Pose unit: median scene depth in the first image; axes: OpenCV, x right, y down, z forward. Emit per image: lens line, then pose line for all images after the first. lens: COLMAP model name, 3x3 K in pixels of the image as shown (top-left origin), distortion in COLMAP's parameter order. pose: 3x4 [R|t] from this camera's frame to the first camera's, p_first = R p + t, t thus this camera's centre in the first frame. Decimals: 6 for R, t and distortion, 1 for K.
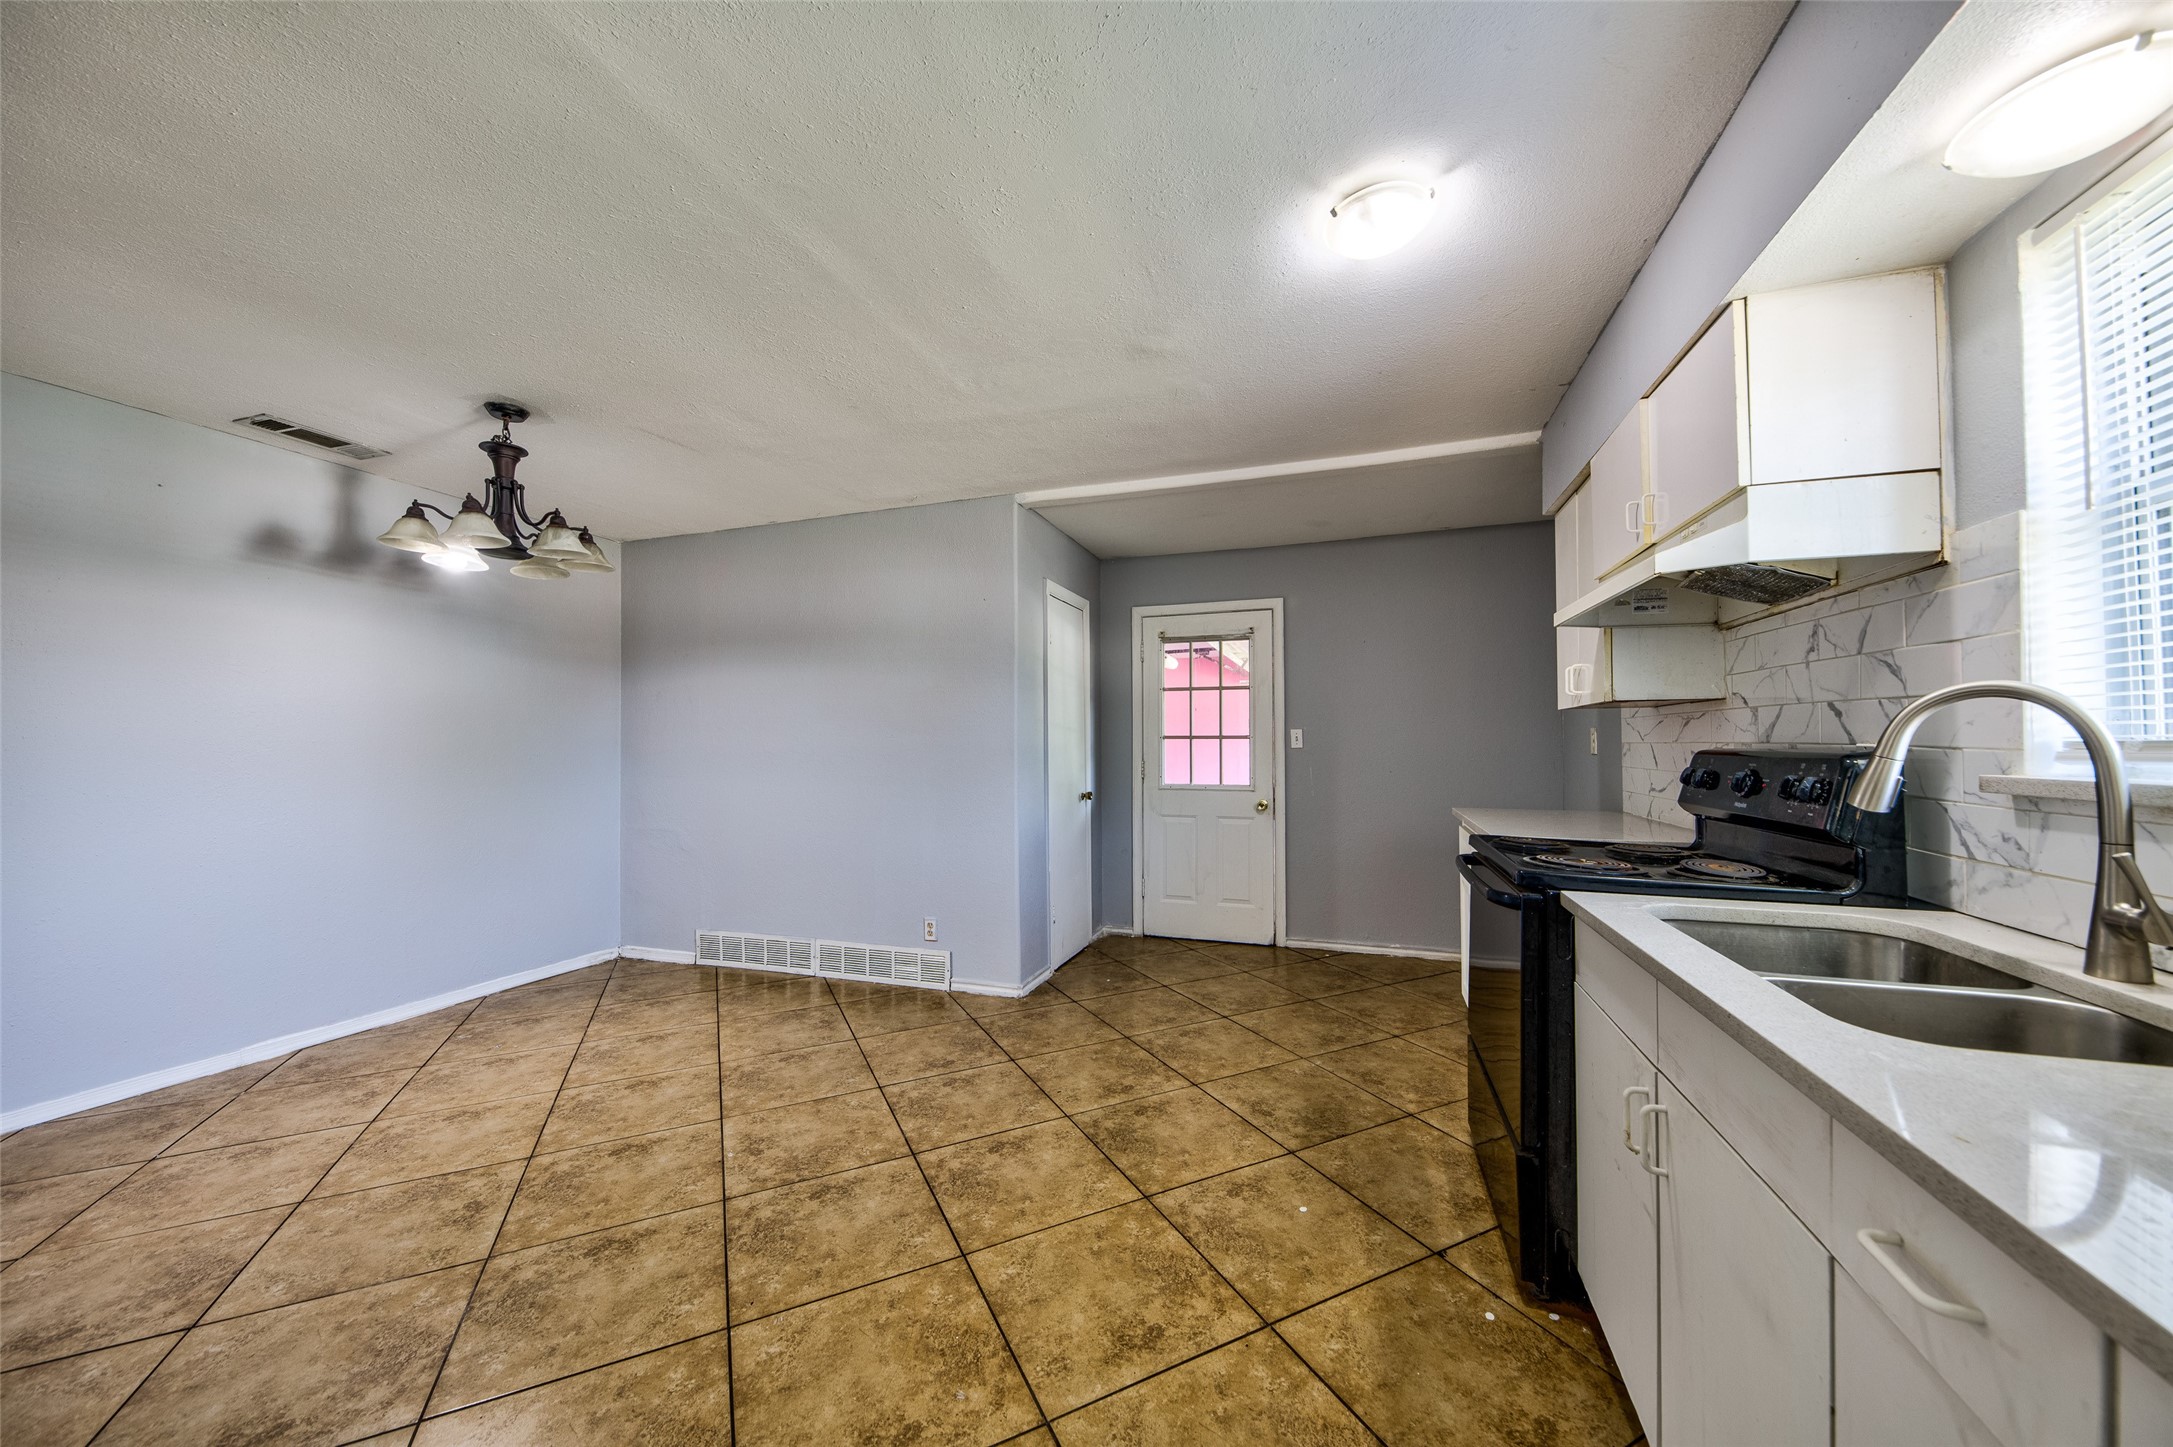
lens RADIAL K [[771.8, 0, 1106.0], [0, 771.8, 724.7], [0, 0, 1]] dist [0.002800, -0.000745]
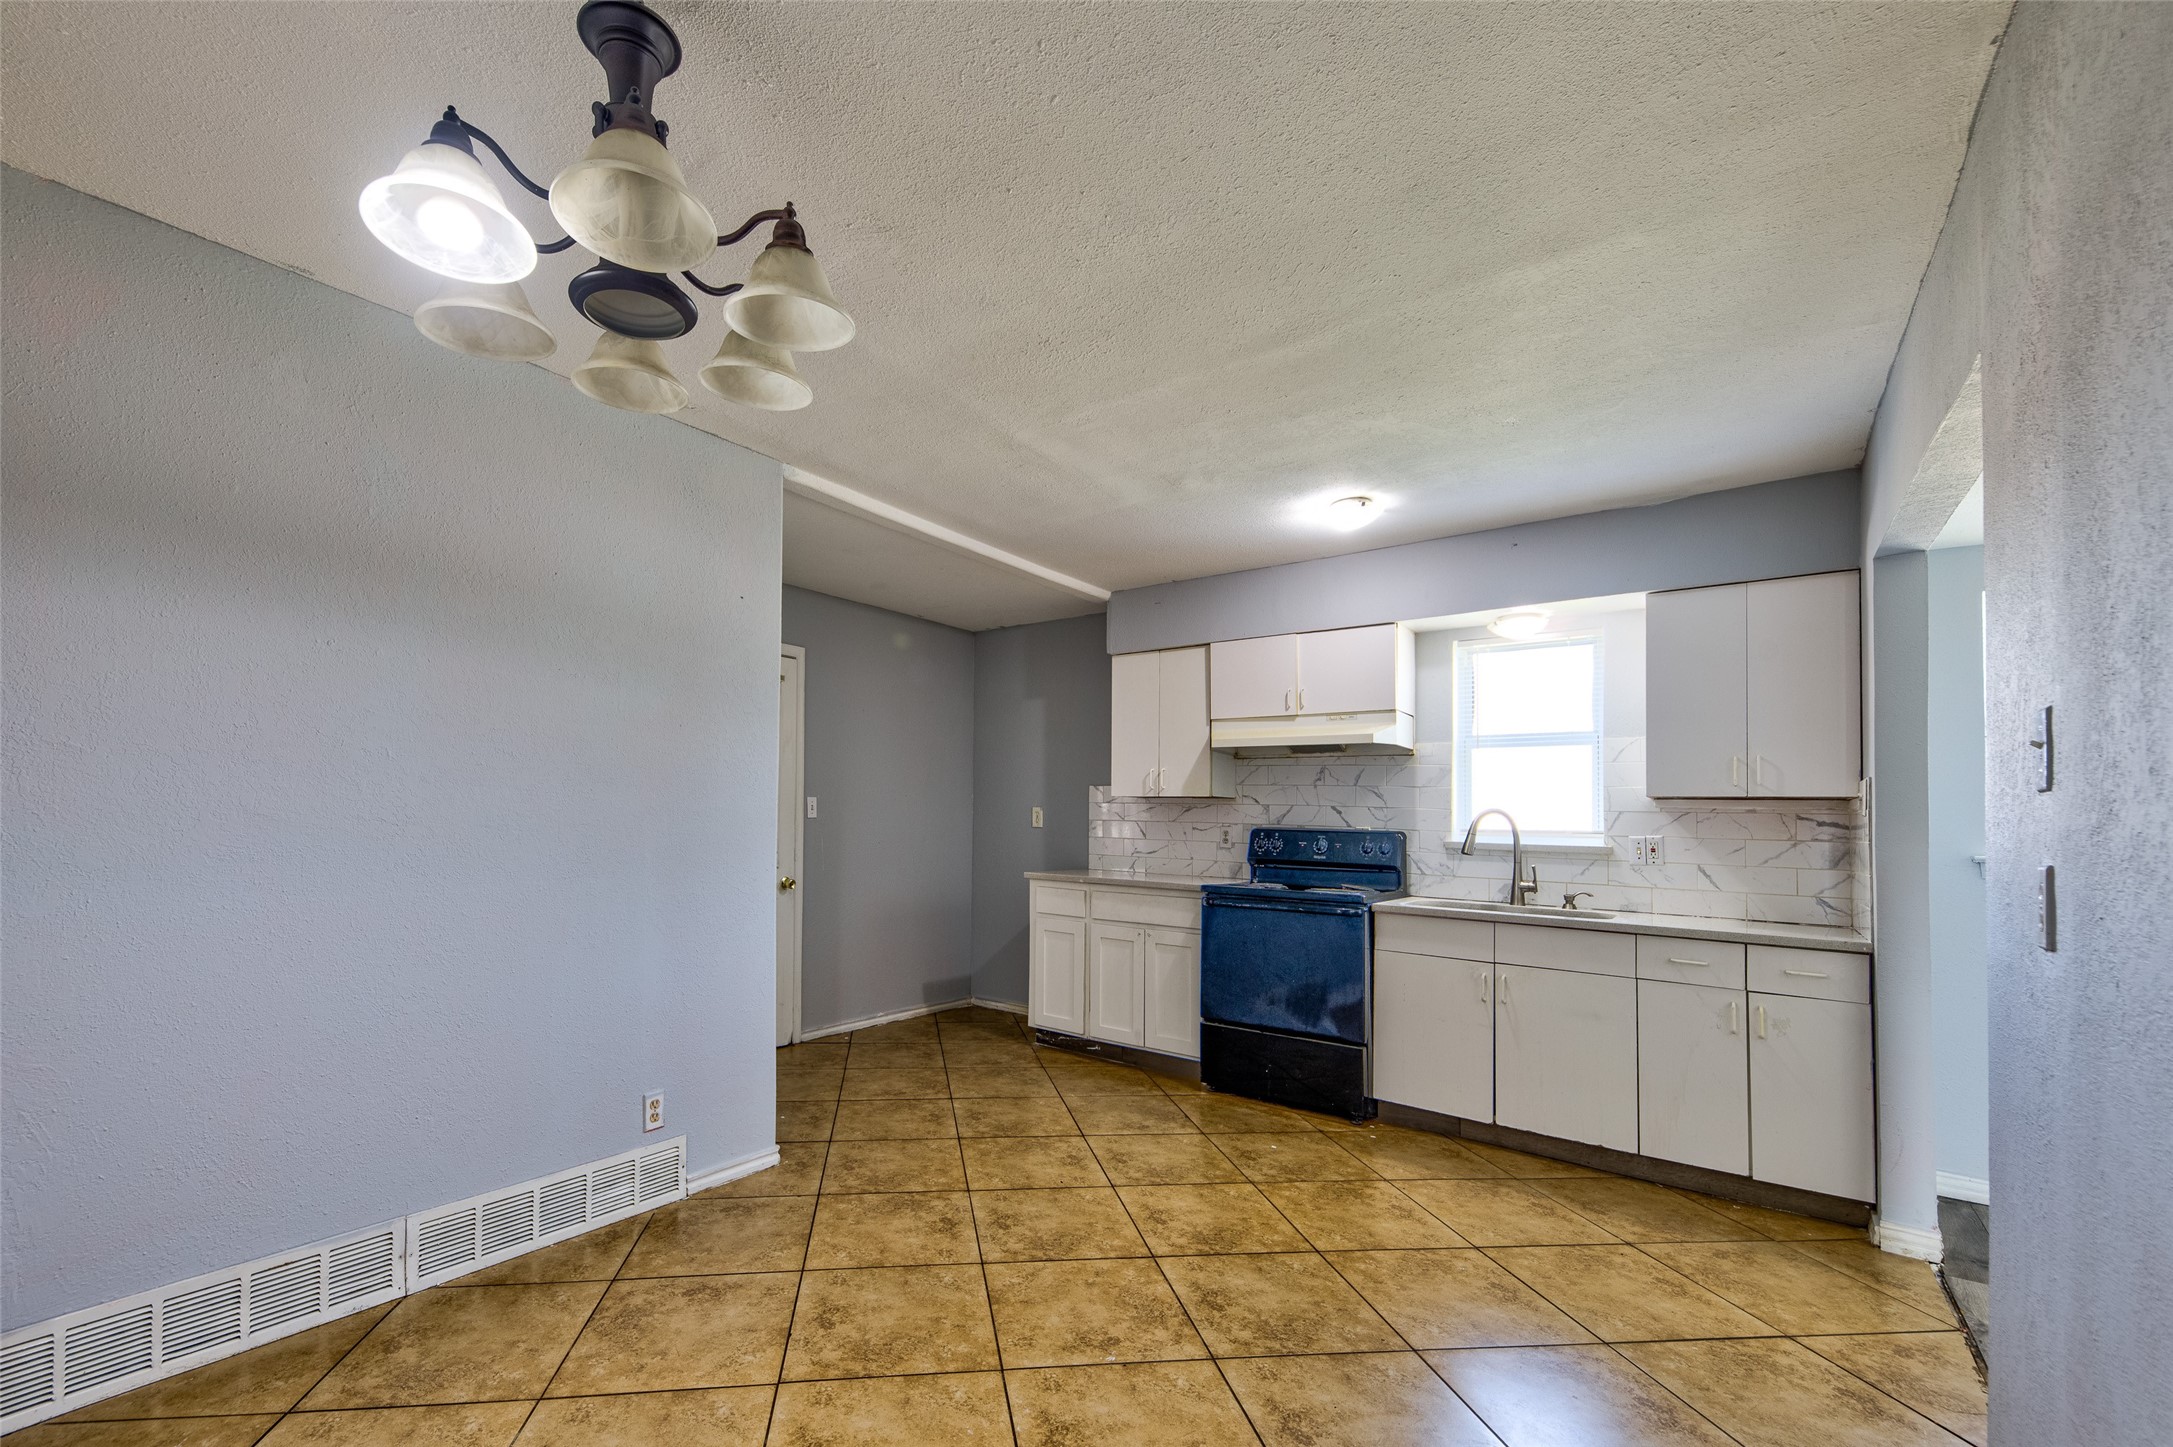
lens RADIAL K [[932.8, 0, 1053.3], [0, 932.8, 790.4], [0, 0, 1]] dist [-0.000510, -0.000518]
pose [[0.307063, 0.036281, 0.950998, -1.195913], [-0.048142, 0.998586, -0.022552, 0.014679], [-0.950471, -0.038858, 0.308375, 0.674279]]
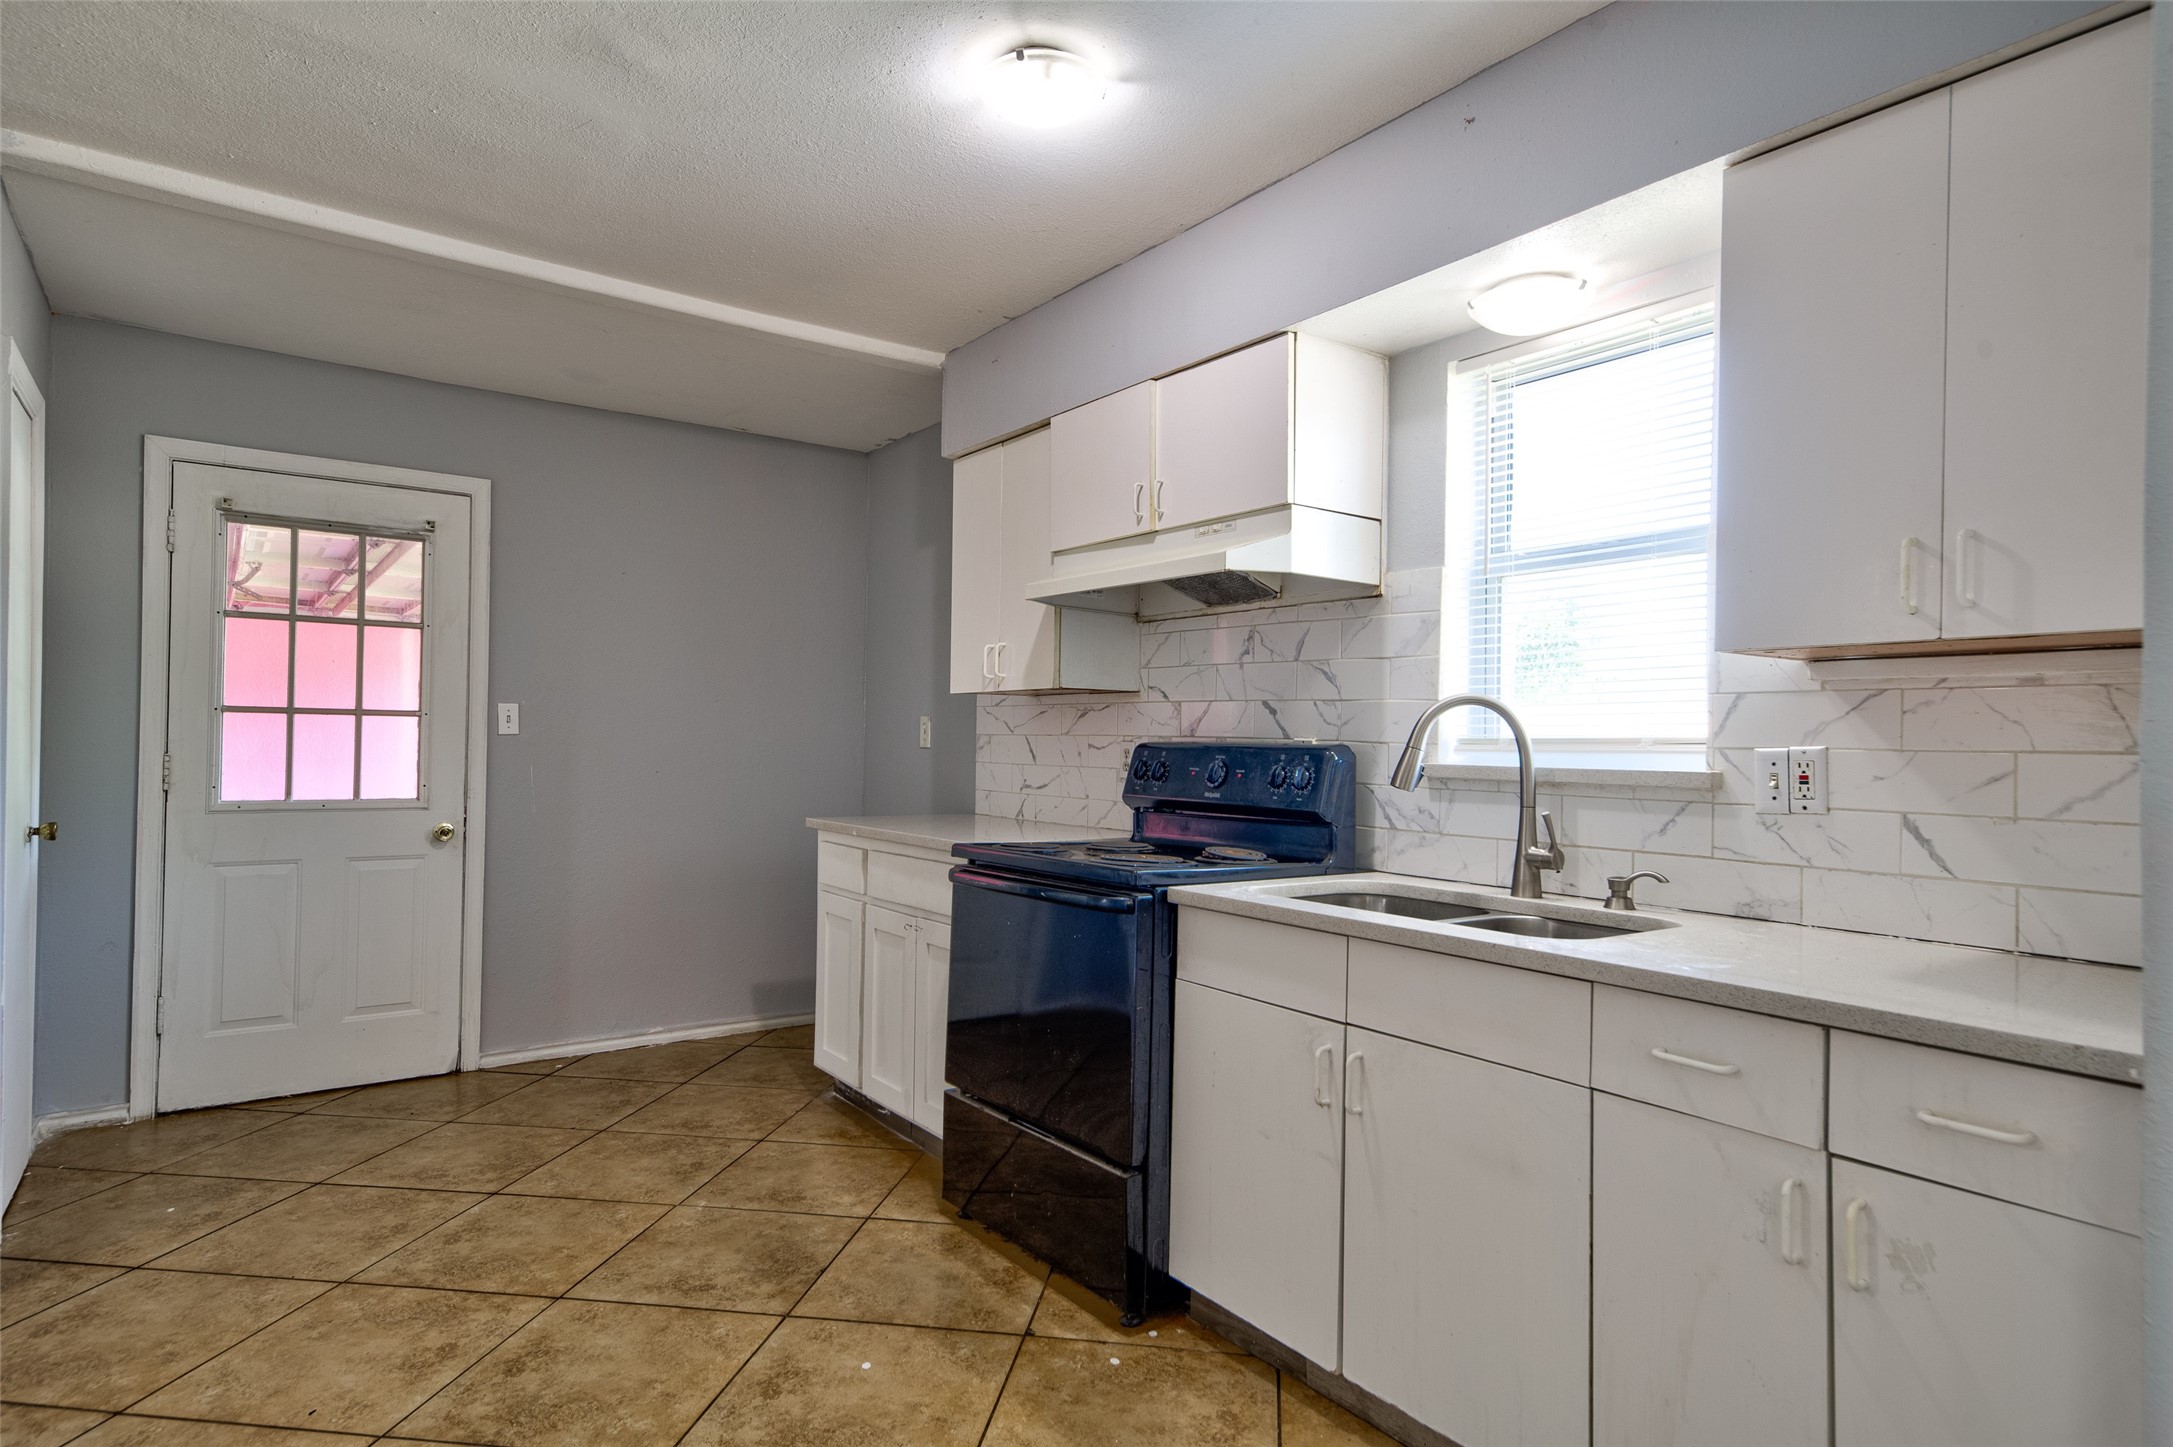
lens RADIAL K [[1200.4, 0, 1098.1], [0, 1200.4, 731.6], [0, 0, 1]] dist [0.027069, 0.000973]
pose [[0.568468, 0.017277, 0.822524, -0.450876], [-0.037036, 0.999303, 0.004607, 0.011329], [-0.821871, -0.033082, 0.568712, 0.148620]]
